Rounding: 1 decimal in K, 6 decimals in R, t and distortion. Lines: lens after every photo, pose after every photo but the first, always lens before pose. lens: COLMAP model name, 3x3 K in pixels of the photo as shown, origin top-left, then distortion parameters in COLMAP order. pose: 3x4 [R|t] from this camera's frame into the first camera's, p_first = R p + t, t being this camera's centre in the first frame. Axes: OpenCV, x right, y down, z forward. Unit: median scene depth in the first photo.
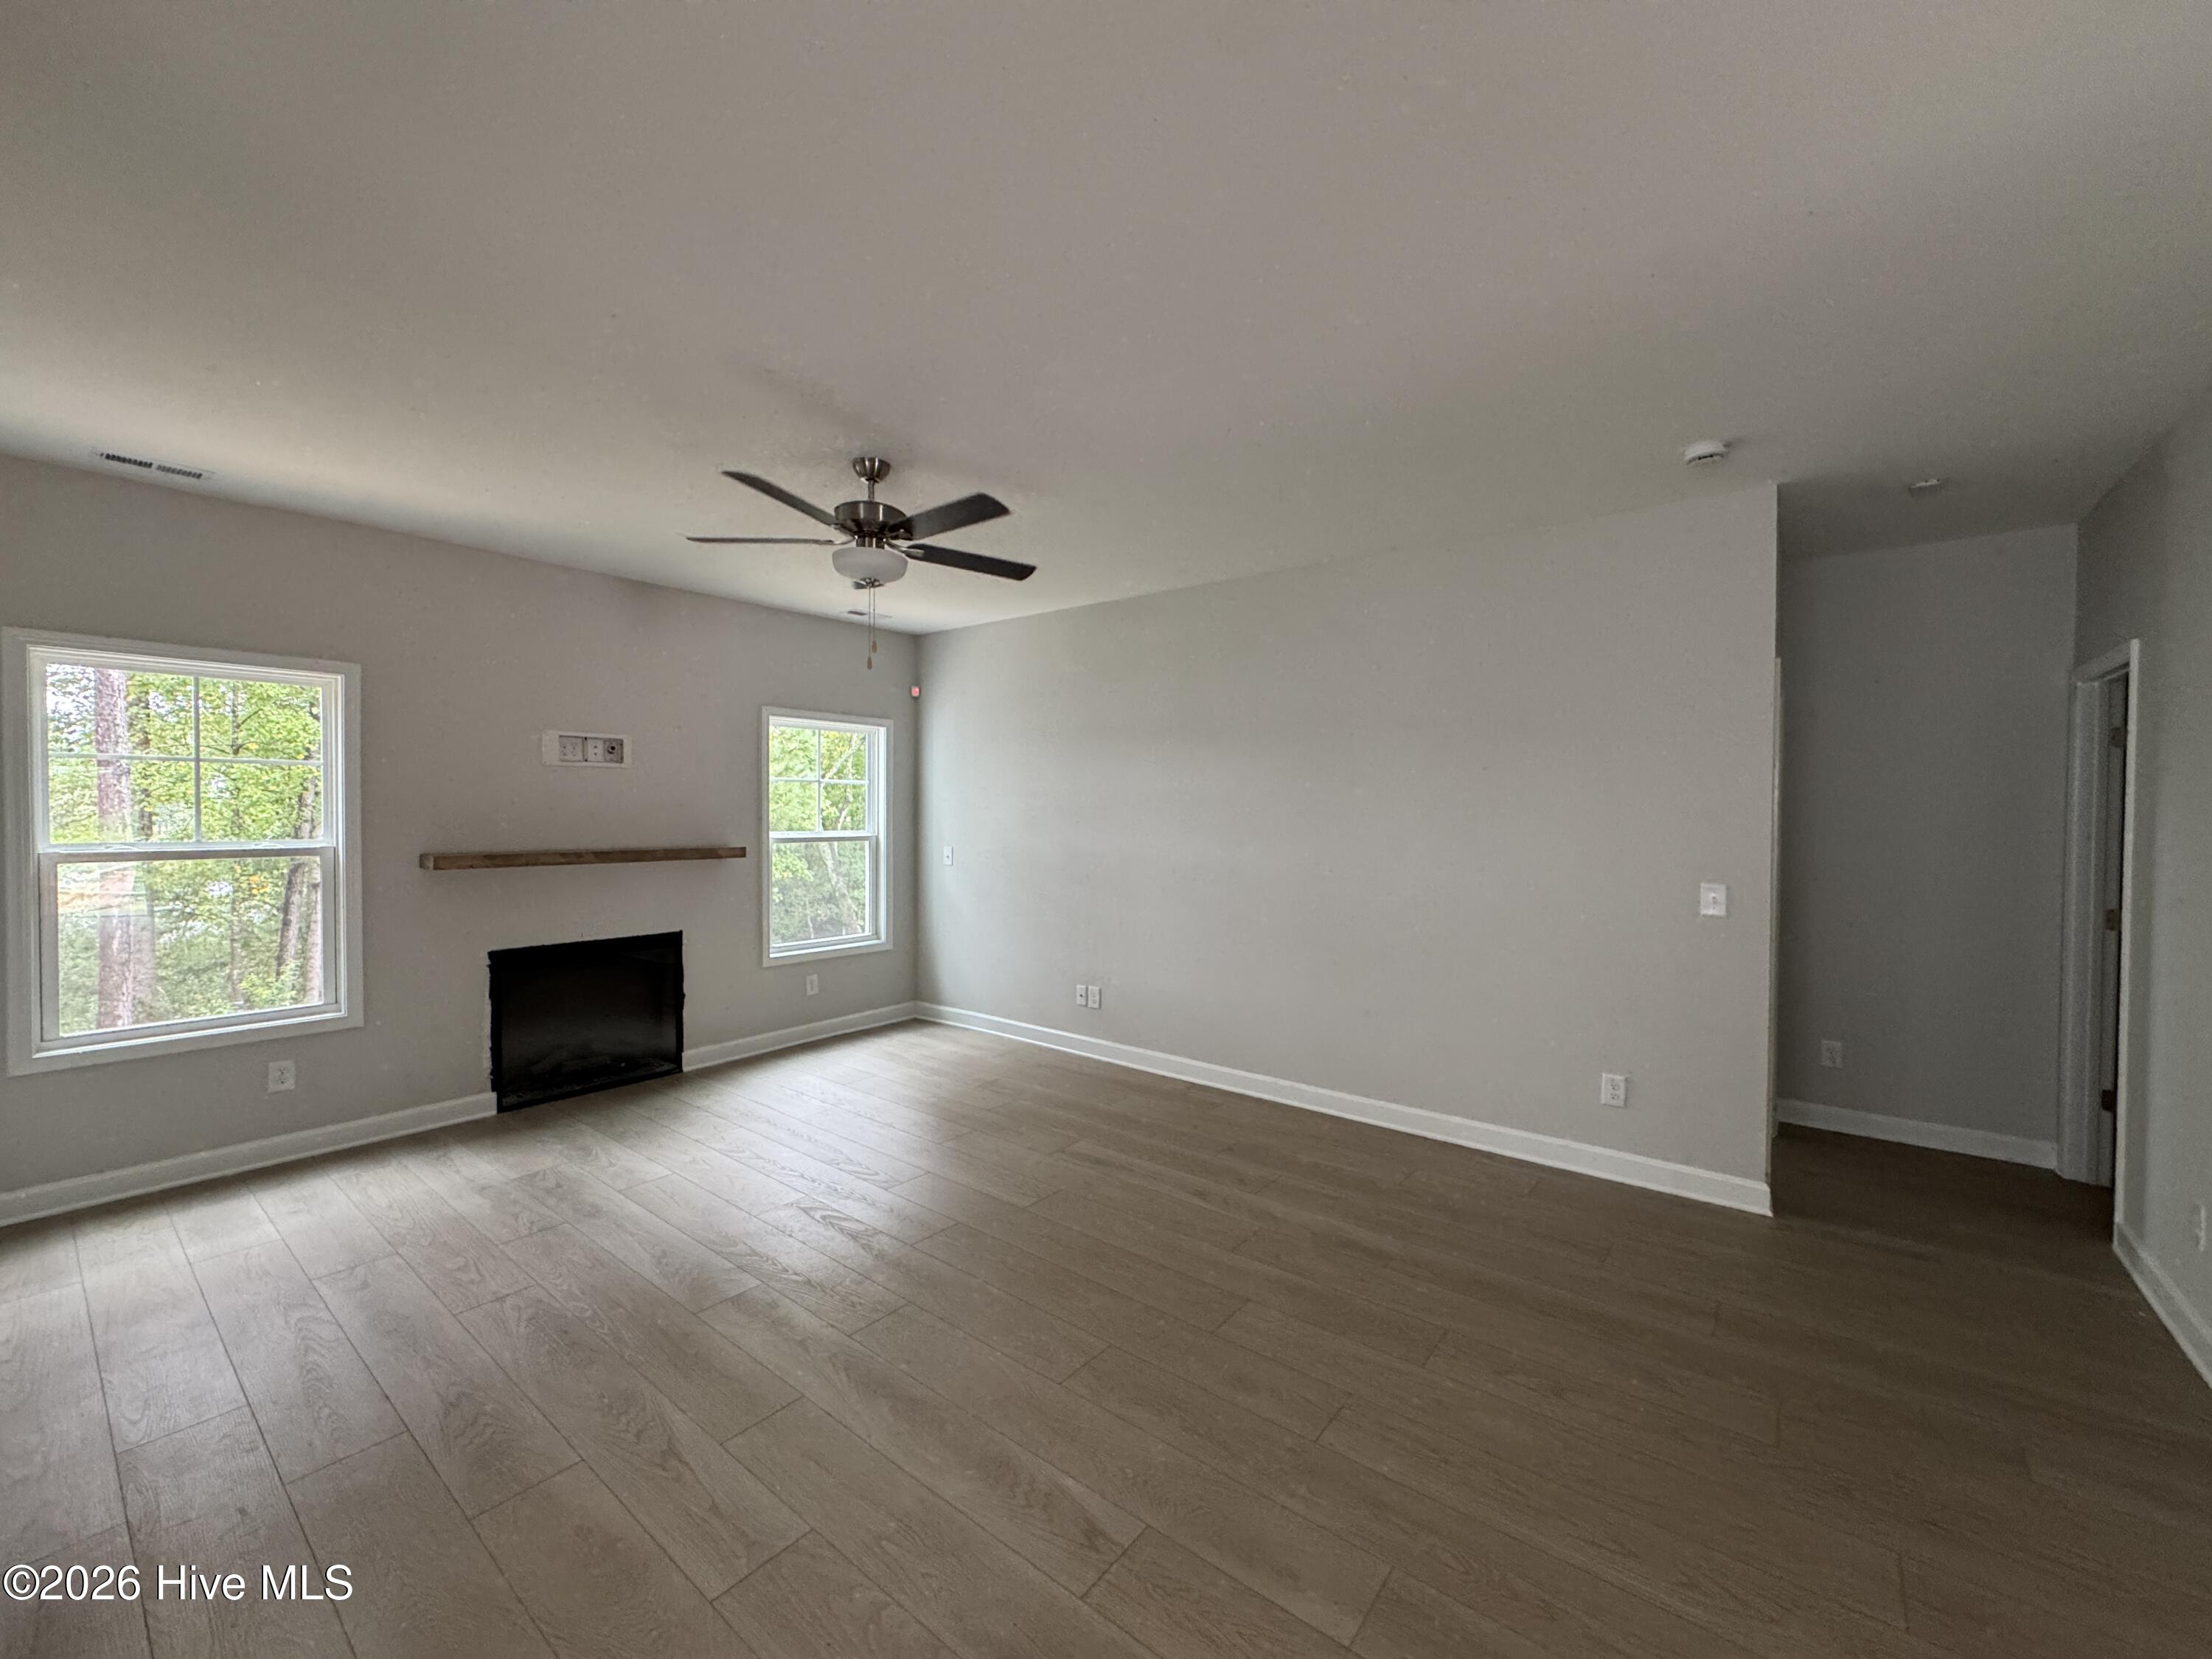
lens RADIAL K [[884.0, 0, 1102.3], [0, 884.0, 825.6], [0, 0, 1]] dist [-0.002001, -0.000215]
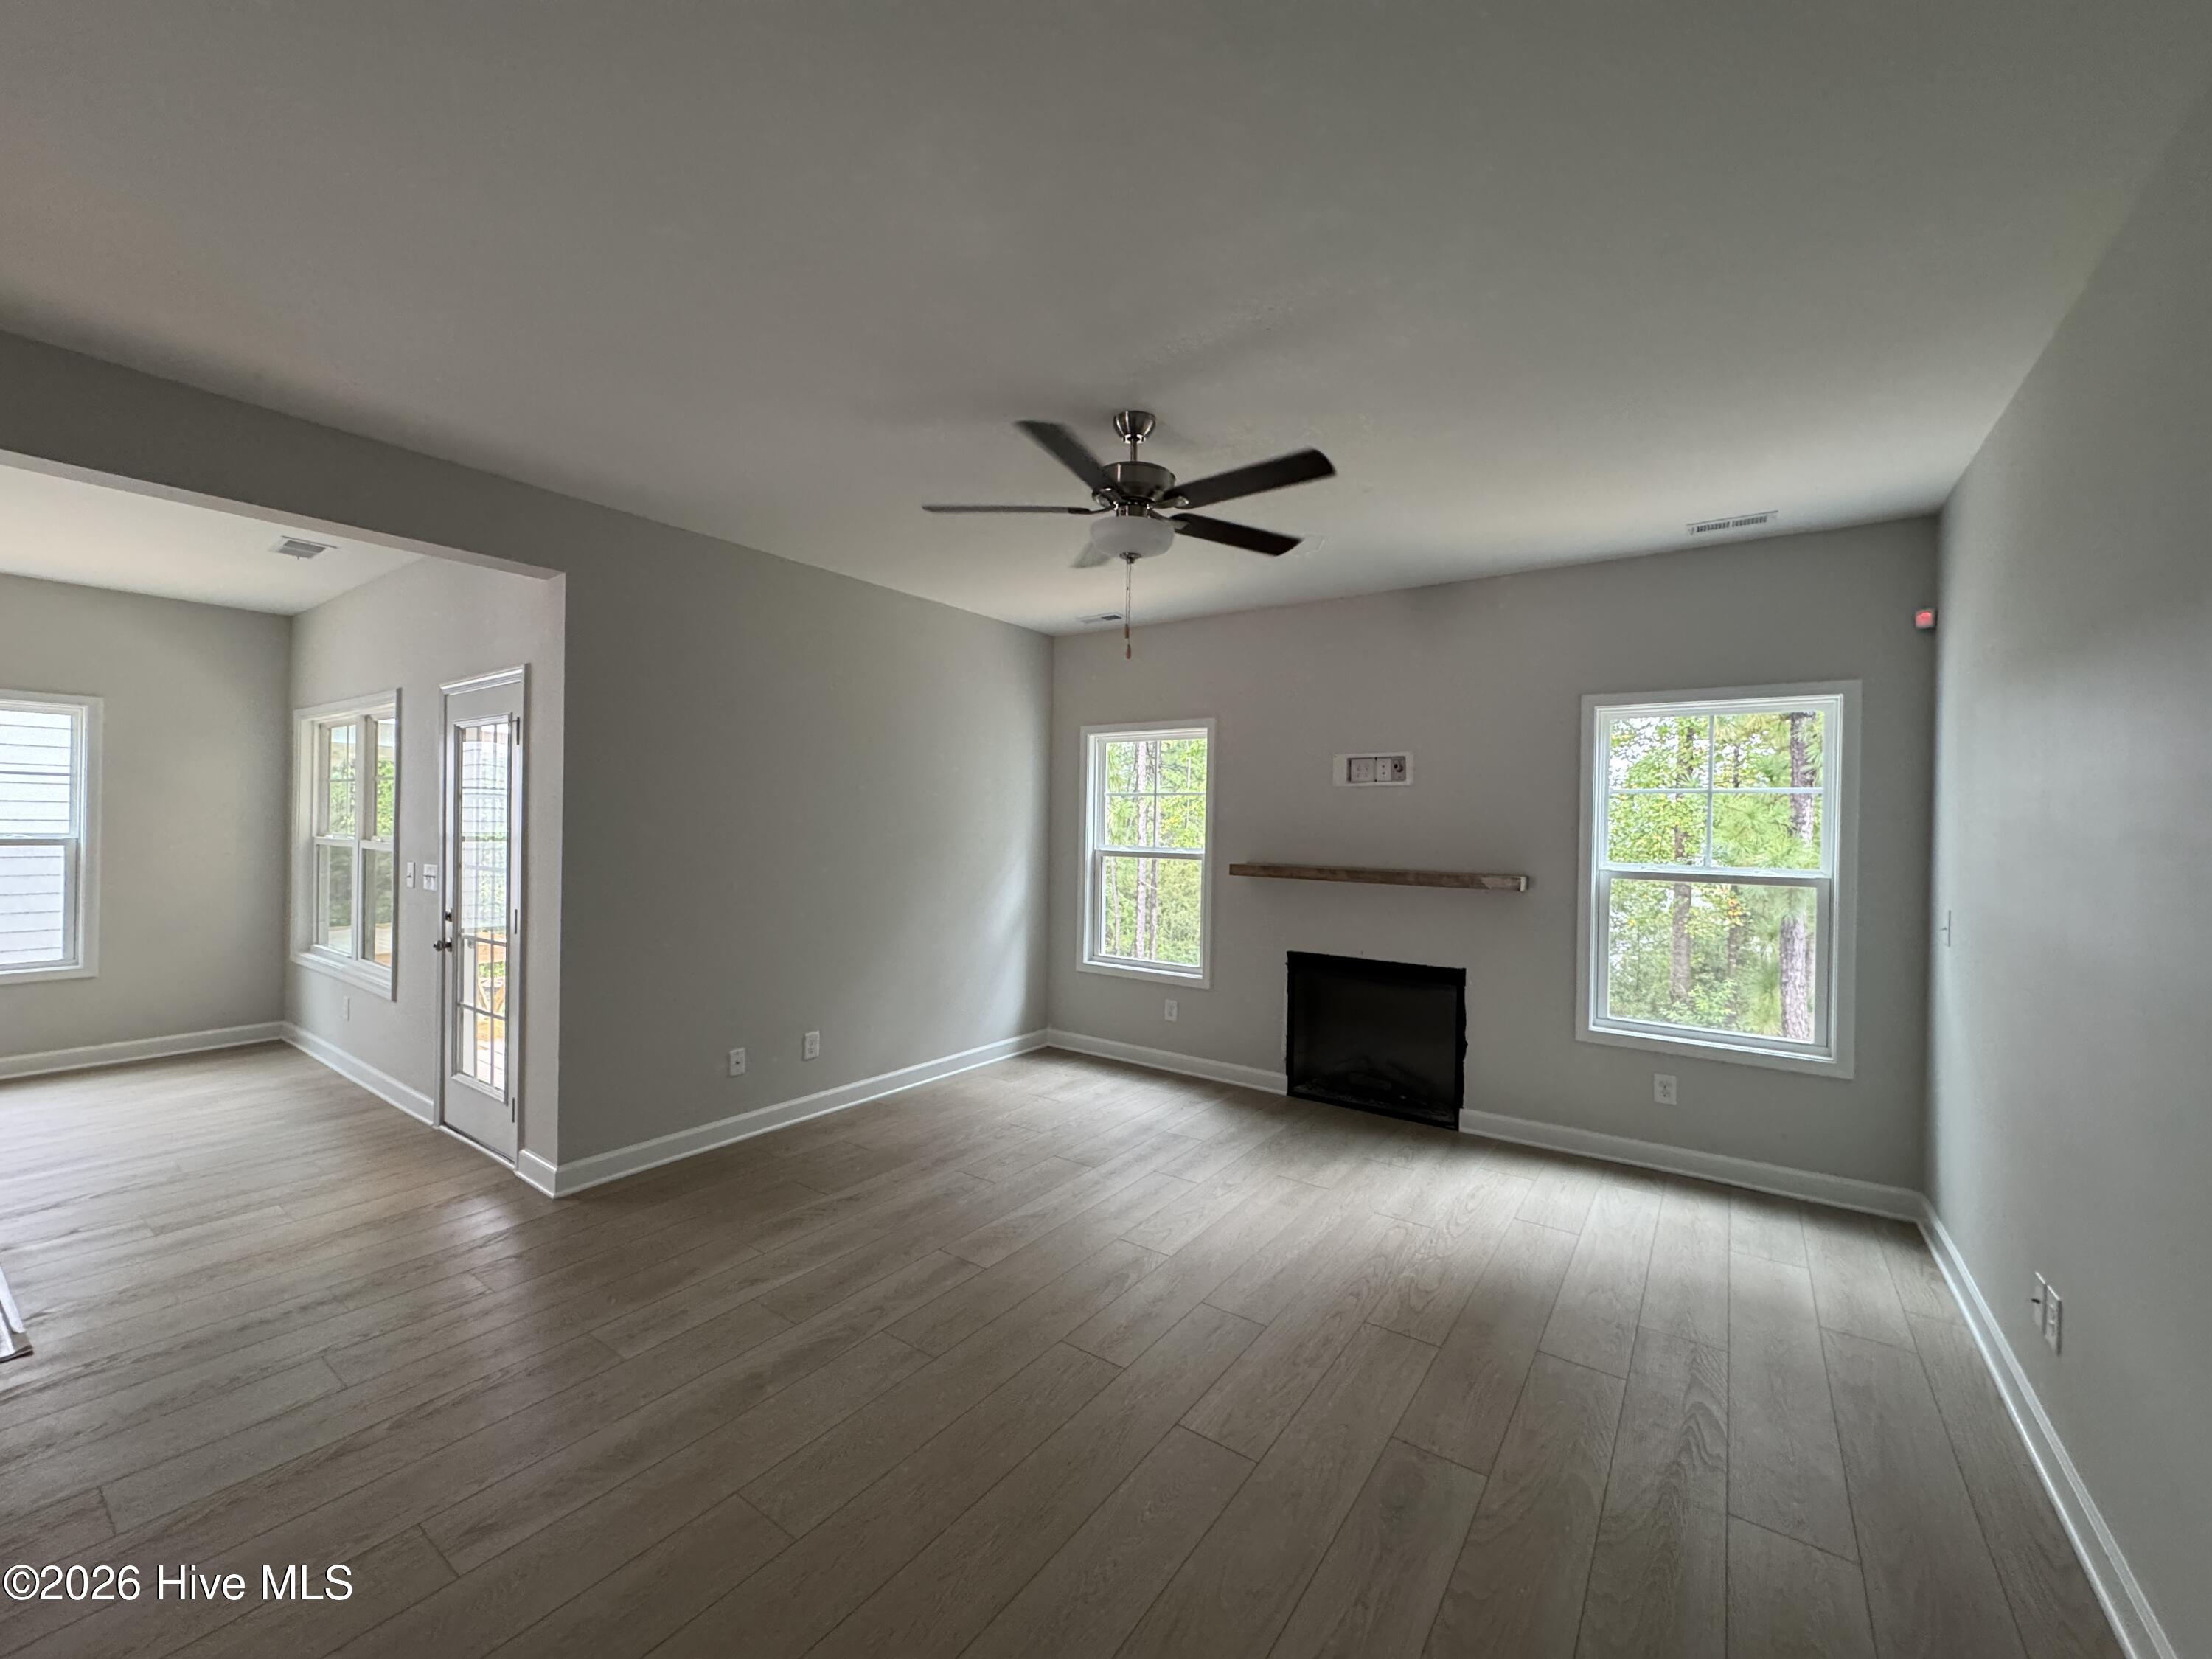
lens RADIAL K [[884.0, 0, 1102.3], [0, 884.0, 825.6], [0, 0, 1]] dist [-0.002001, -0.000215]
pose [[0.054544, -0.002643, -0.998508, 0.401026], [-0.035449, 0.999361, -0.004582, -0.006084], [0.997882, 0.035646, 0.054416, 0.629198]]
